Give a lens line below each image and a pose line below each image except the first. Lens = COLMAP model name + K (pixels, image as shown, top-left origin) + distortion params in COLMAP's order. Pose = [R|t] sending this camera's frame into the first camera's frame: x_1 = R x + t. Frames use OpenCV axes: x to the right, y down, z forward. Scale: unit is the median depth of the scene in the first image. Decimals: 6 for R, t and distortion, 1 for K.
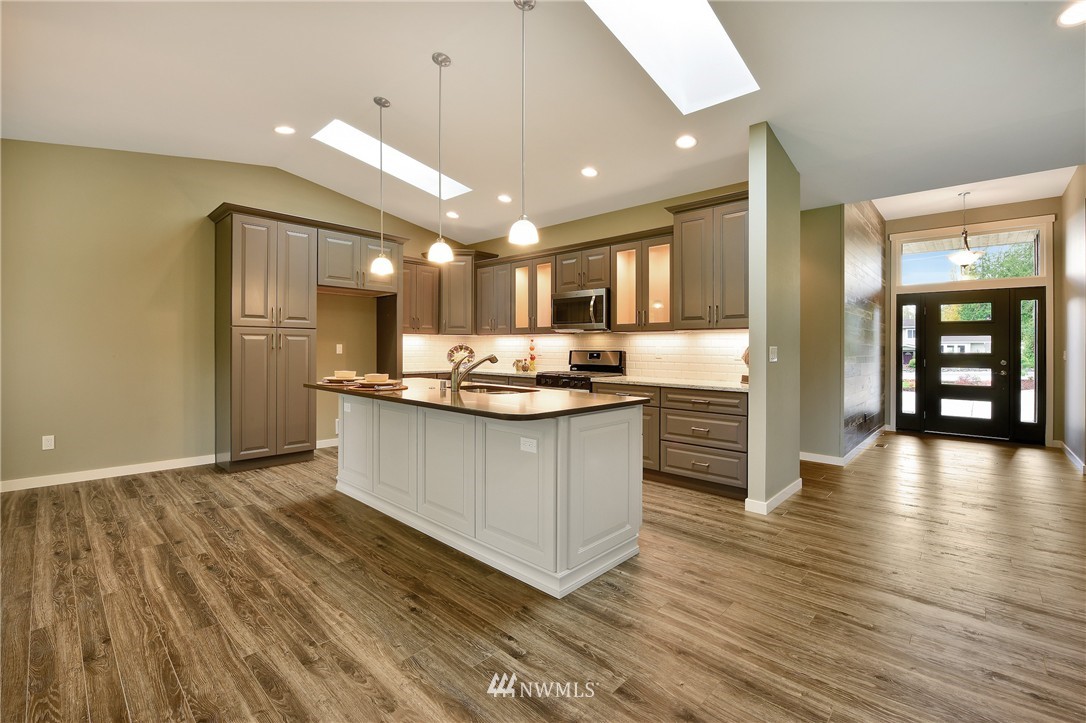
lens RADIAL K [[464.2, 0, 561.2], [0, 464.2, 358.8], [0, 0, 1]] dist [-0.014774, -0.002274]
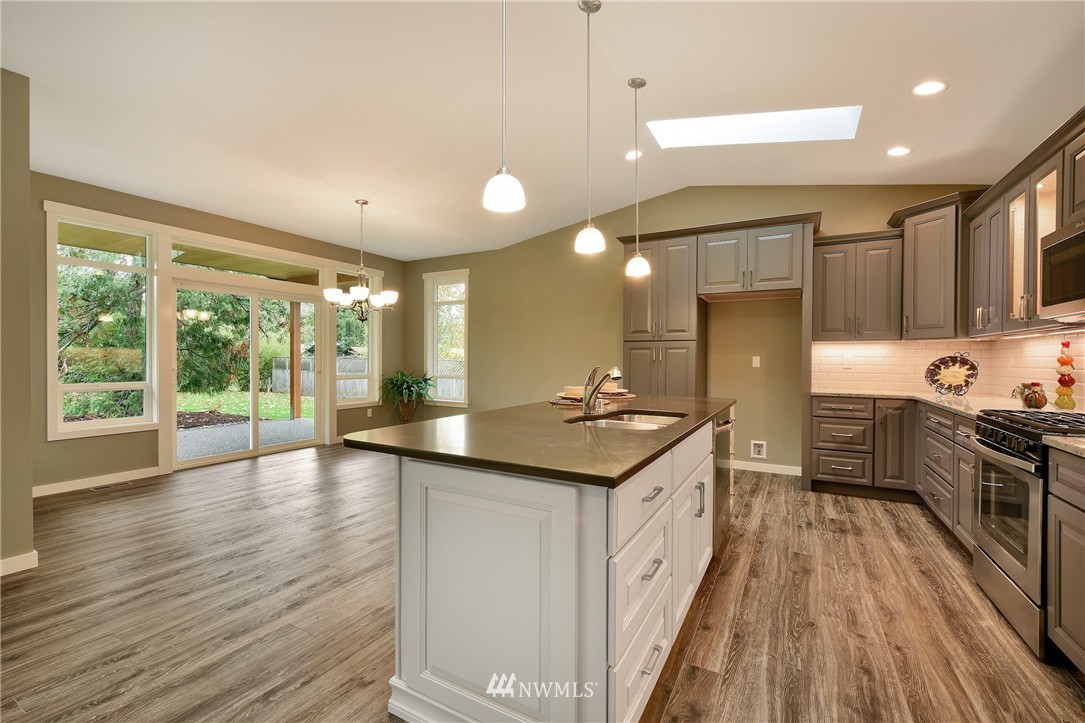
lens RADIAL K [[463.7, 0, 547.8], [0, 463.7, 361.0], [0, 0, 1]] dist [-0.014774, -0.002274]
pose [[0.228635, -0.005546, -0.973496, 0.472182], [-0.029007, 0.999501, -0.012507, -0.001023], [0.973080, 0.031098, 0.228360, 0.695666]]
